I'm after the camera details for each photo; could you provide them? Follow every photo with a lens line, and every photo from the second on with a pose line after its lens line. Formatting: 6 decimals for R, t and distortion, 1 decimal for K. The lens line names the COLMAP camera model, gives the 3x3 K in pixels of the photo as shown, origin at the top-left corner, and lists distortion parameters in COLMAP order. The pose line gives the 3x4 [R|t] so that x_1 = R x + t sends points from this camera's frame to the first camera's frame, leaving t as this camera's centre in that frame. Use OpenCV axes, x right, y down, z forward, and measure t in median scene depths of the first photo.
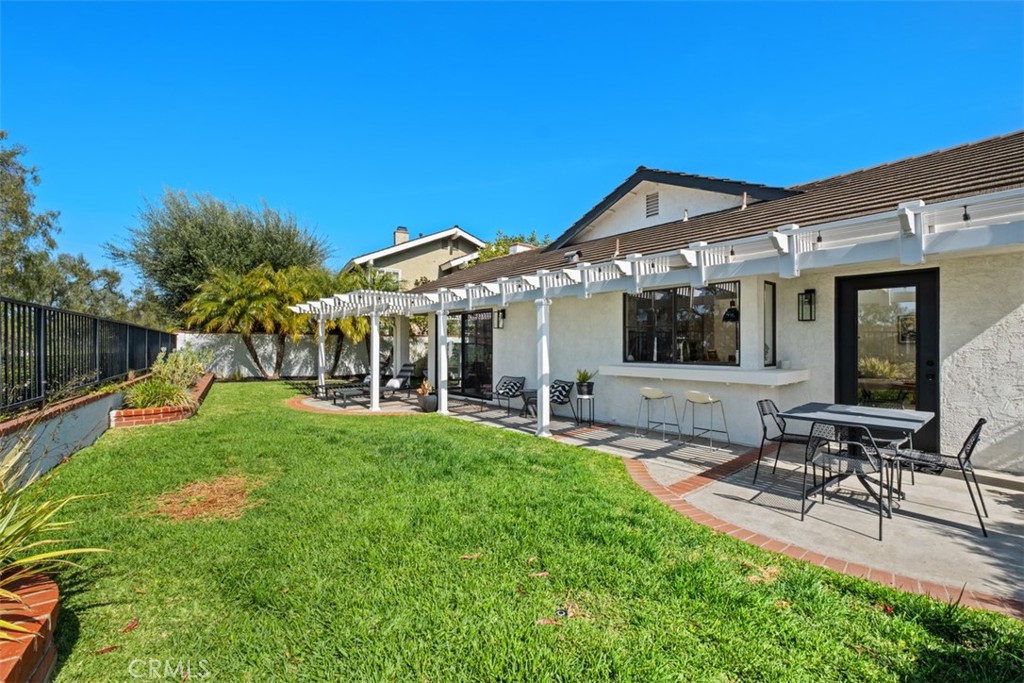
lens RADIAL K [[443.8, 0, 511.6], [0, 443.8, 343.4], [0, 0, 1]] dist [-0.000114, -0.000467]
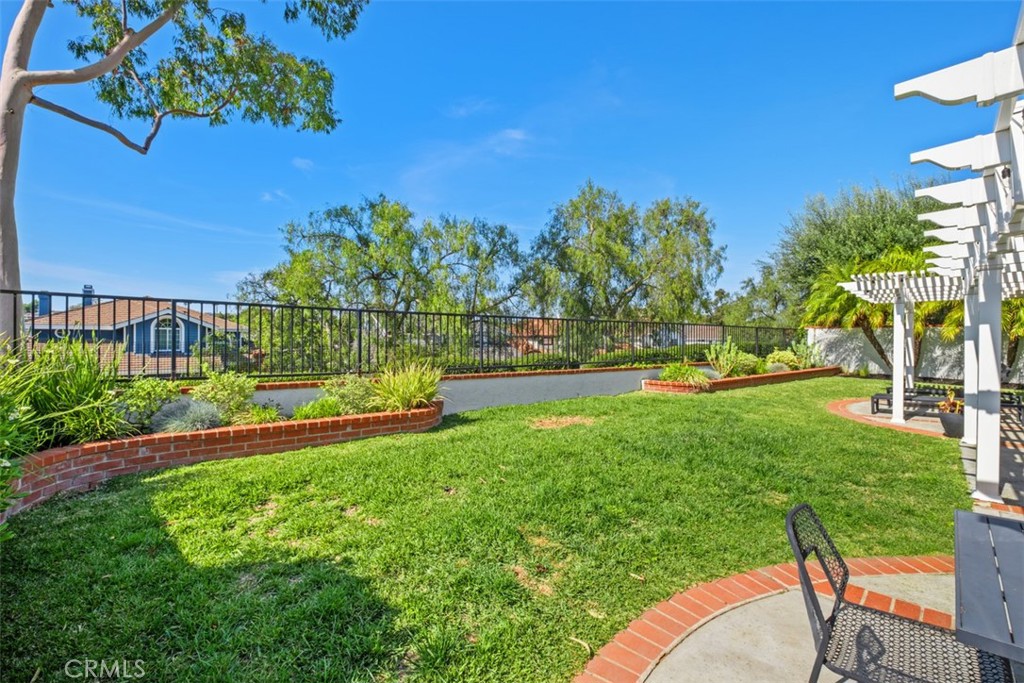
lens RADIAL K [[443.8, 0, 511.6], [0, 443.8, 343.4], [0, 0, 1]] dist [-0.000114, -0.000467]
pose [[0.081882, 0.010977, -0.996582, 0.297138], [-0.000806, 0.999940, 0.010947, 0.001562], [0.996642, -0.000093, 0.081886, 0.174092]]
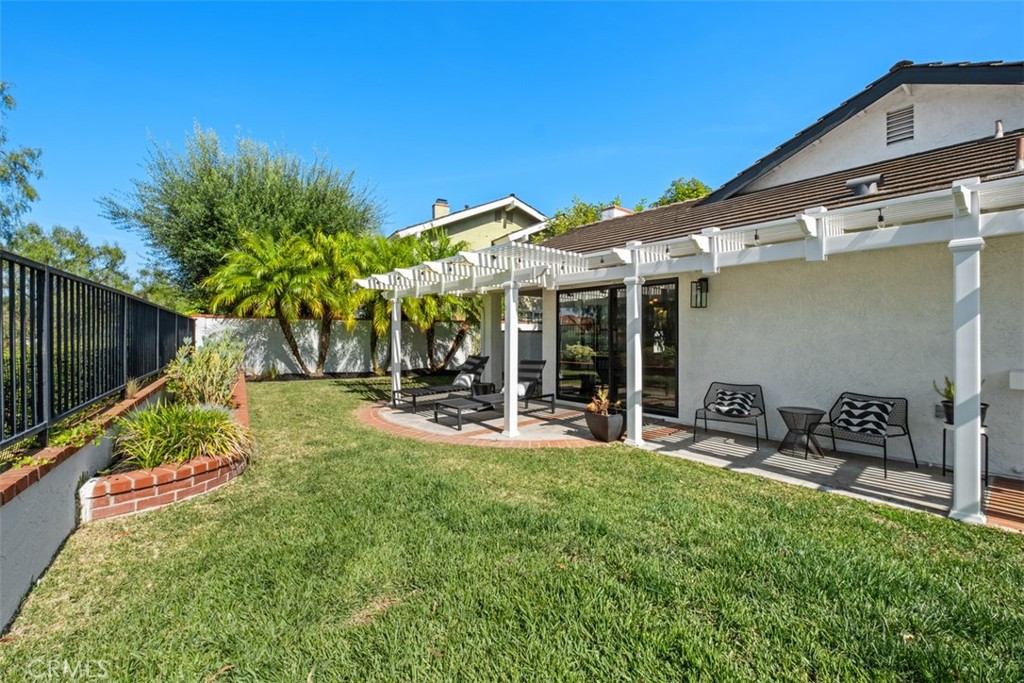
lens RADIAL K [[439.8, 0, 509.1], [0, 439.8, 328.0], [0, 0, 1]] dist [0.003013, 0.000215]
pose [[0.999959, -0.001005, -0.008968, -0.211486], [0.000946, 0.999978, -0.006532, -0.000079], [0.008974, 0.006523, 0.999938, 0.251209]]
